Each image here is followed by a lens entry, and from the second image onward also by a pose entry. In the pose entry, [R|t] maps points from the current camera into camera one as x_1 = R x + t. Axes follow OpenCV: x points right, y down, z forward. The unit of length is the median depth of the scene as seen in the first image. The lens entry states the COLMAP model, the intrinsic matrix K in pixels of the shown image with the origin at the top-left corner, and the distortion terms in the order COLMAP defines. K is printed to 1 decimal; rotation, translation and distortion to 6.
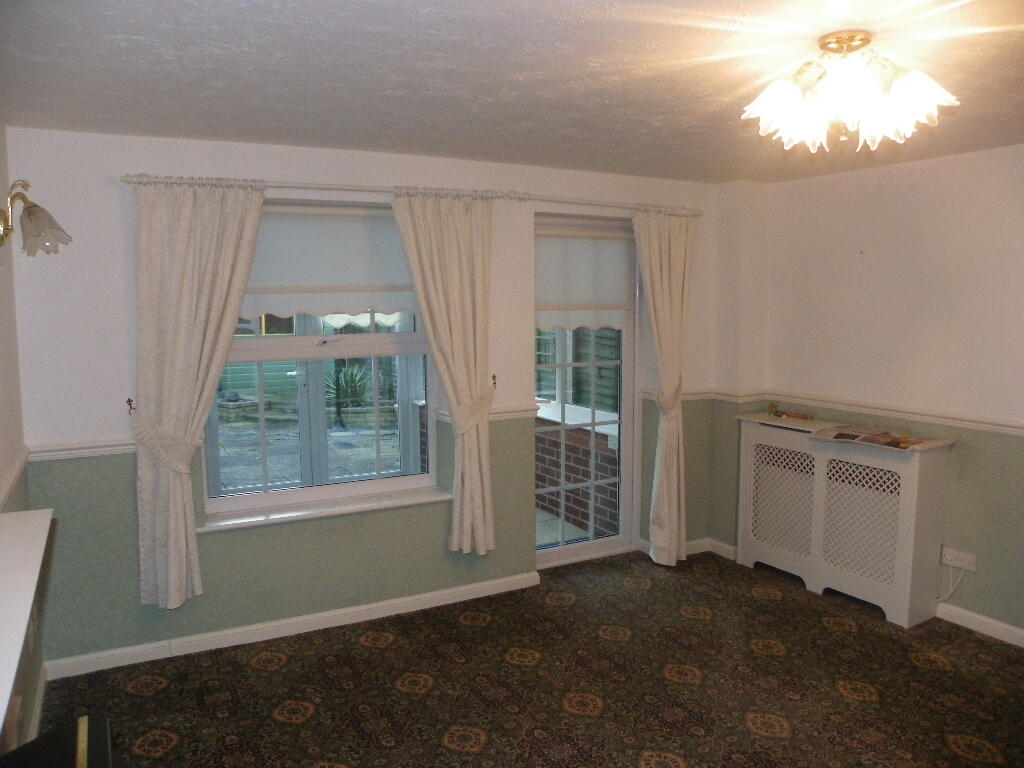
lens RADIAL K [[841.1, 0, 512.0], [0, 841.1, 384.0], [0, 0, 1]] dist [-0.100024, 0.003267]
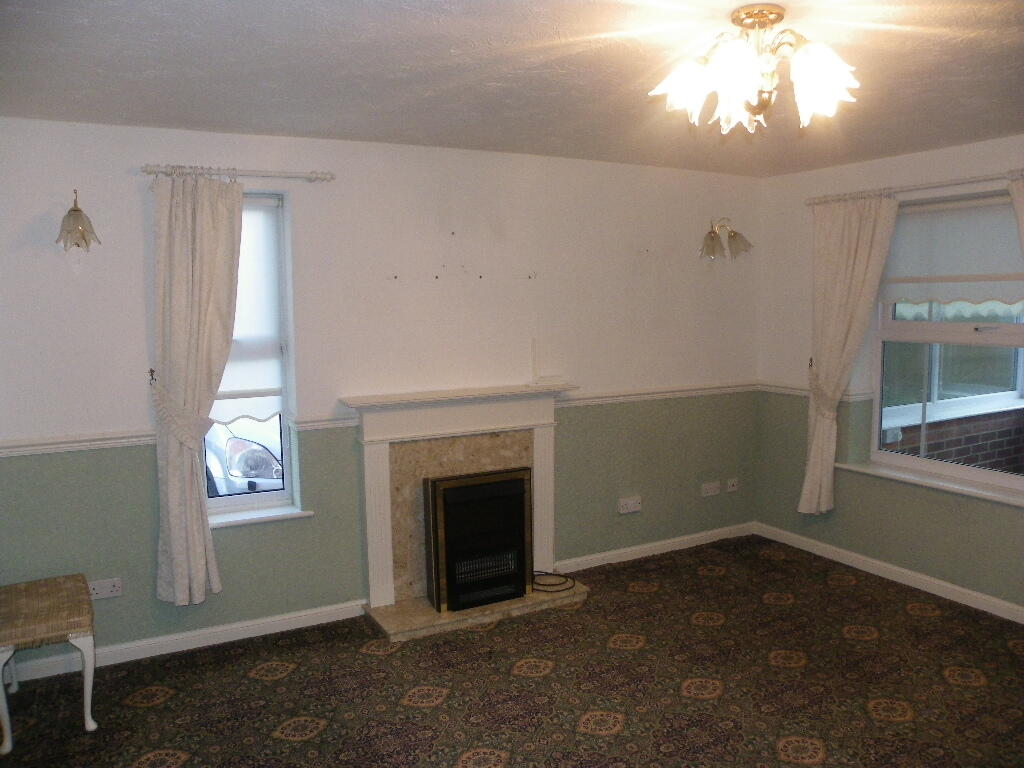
lens RADIAL K [[795.3, 0, 512.0], [0, 795.3, 384.0], [0, 0, 1]] dist [-0.002272, -0.001044]
pose [[-0.015758, 0.110256, -0.993778, 0.866227], [-0.108430, 0.987852, 0.111318, -0.033246], [0.993979, 0.109509, -0.003612, 0.482176]]
